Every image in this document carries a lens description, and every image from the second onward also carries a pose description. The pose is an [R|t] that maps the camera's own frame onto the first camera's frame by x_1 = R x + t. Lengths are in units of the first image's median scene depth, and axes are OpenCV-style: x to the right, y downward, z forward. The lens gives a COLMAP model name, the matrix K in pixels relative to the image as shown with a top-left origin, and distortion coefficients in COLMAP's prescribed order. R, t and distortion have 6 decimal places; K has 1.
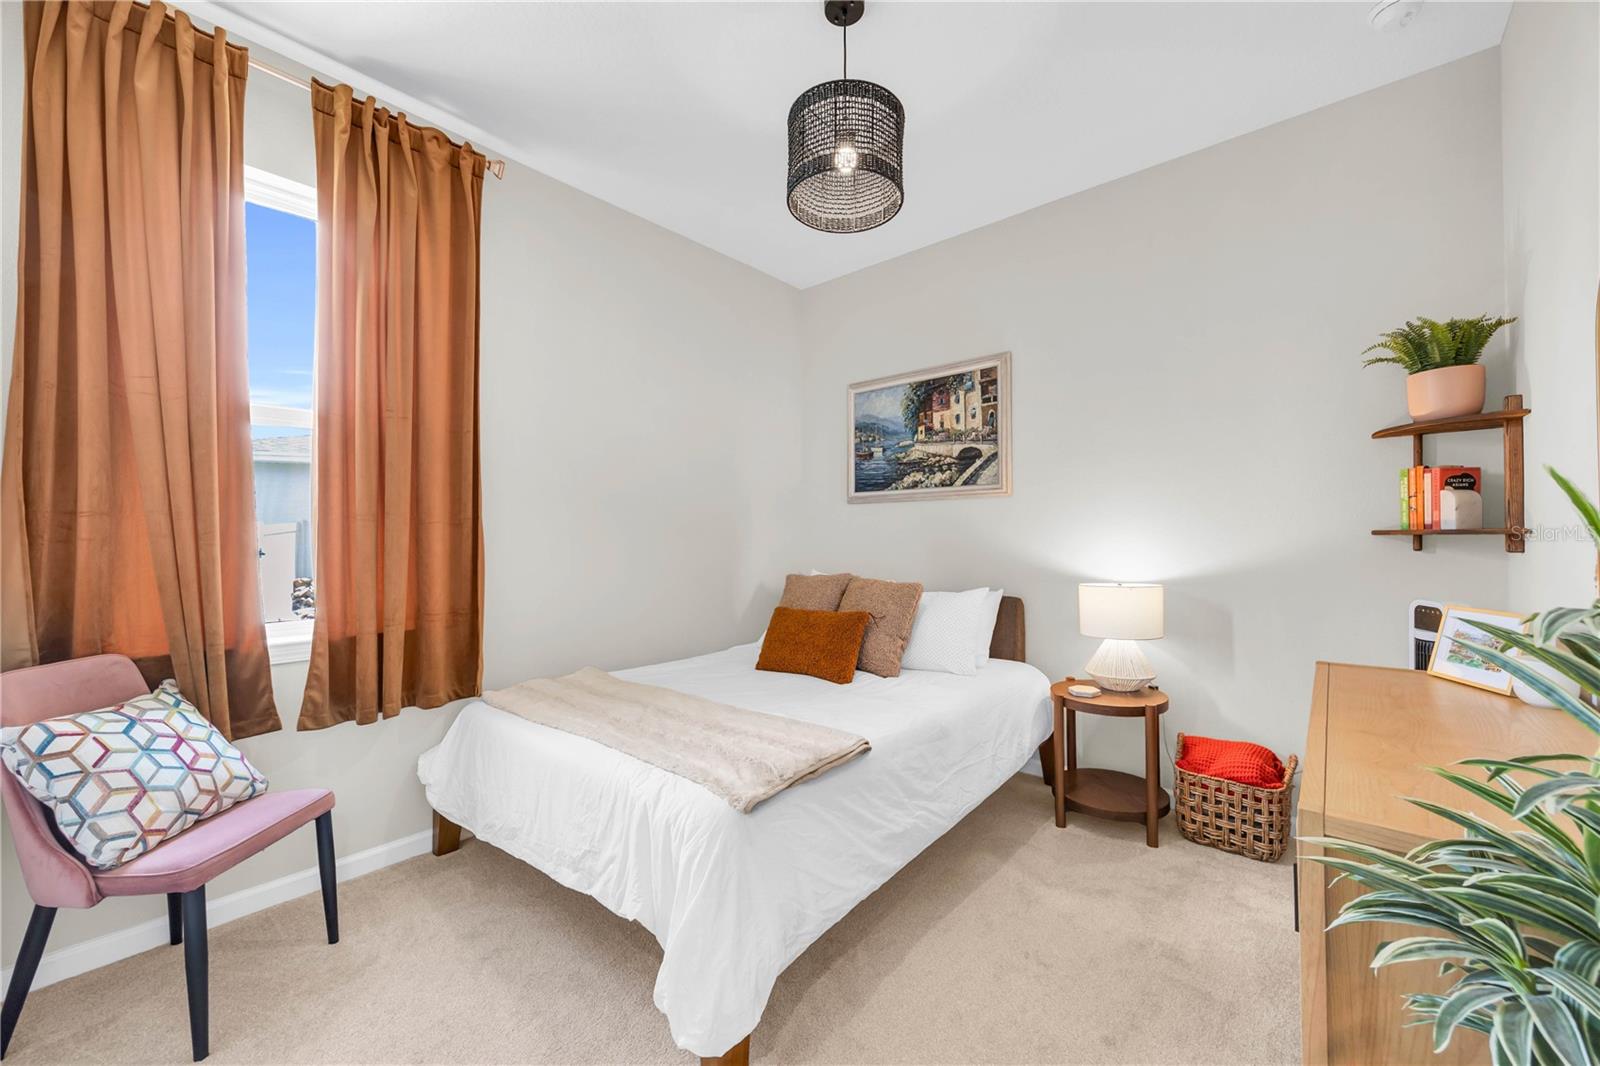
lens RADIAL K [[627.6, 0, 810.6], [0, 627.6, 543.5], [0, 0, 1]] dist [-0.000513, -0.000100]
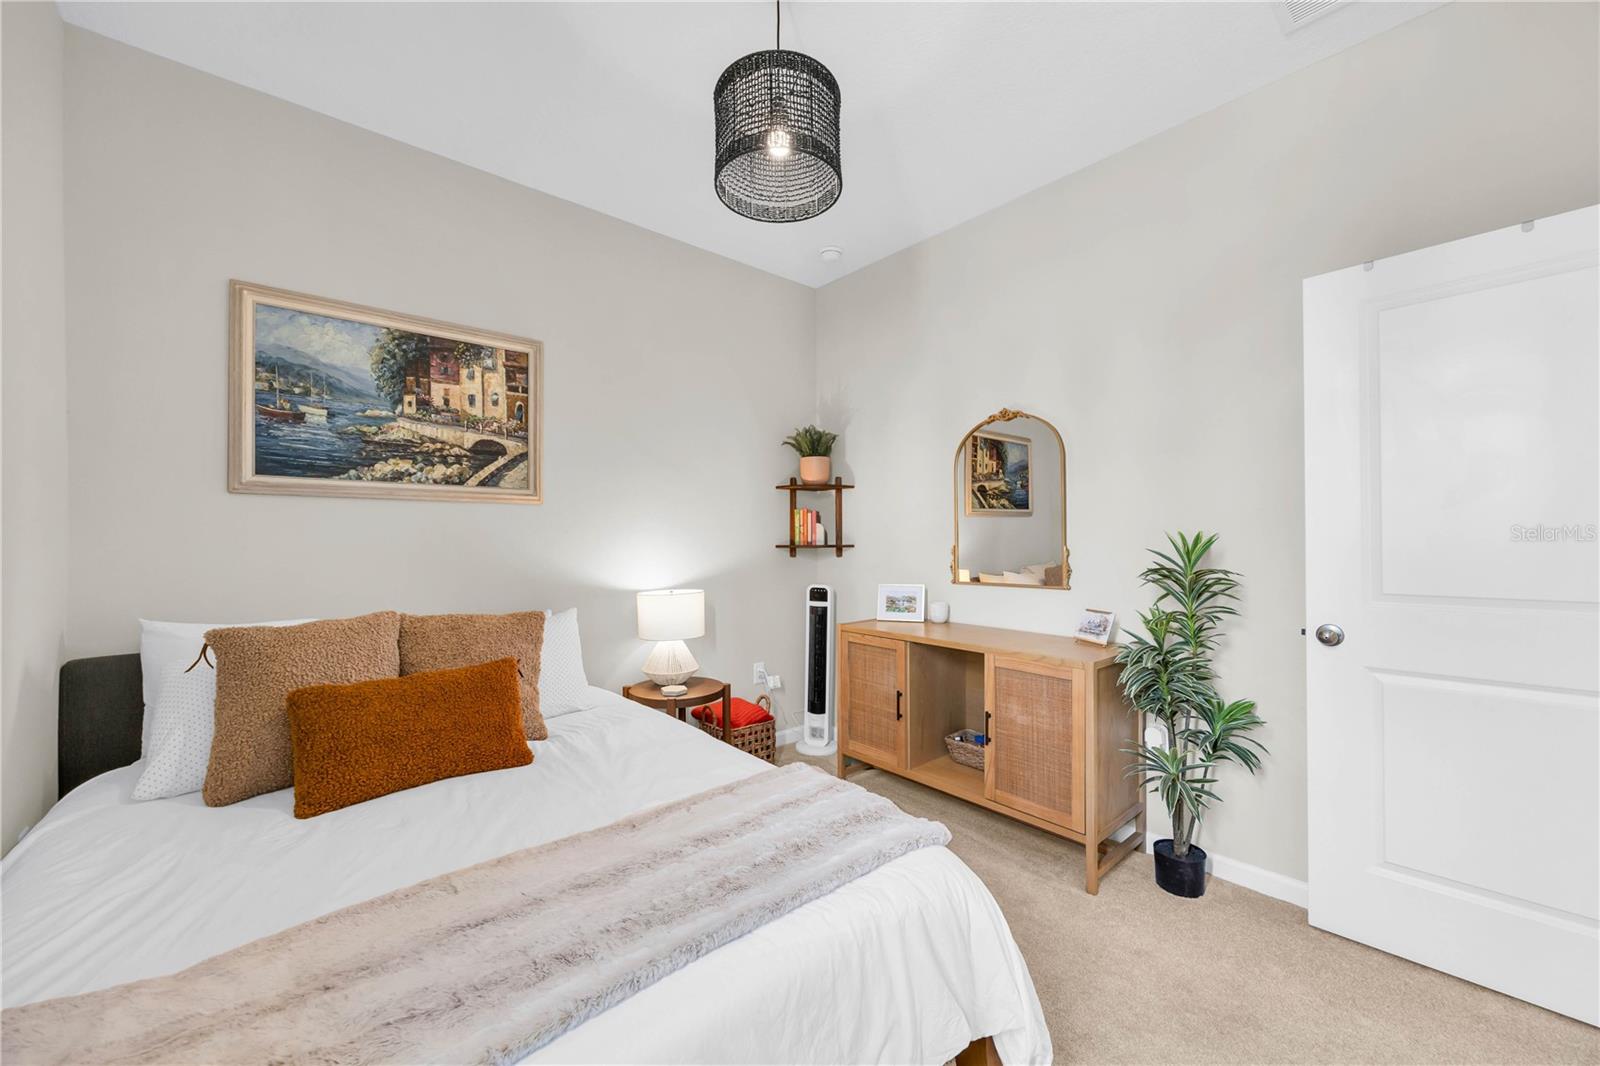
lens RADIAL K [[627.6, 0, 810.6], [0, 627.6, 543.5], [0, 0, 1]] dist [-0.000513, -0.000100]
pose [[0.130092, -0.001759, 0.991500, -0.482439], [0.007015, 0.999975, 0.000854, -0.017420], [-0.991477, 0.006844, 0.130101, 0.473997]]
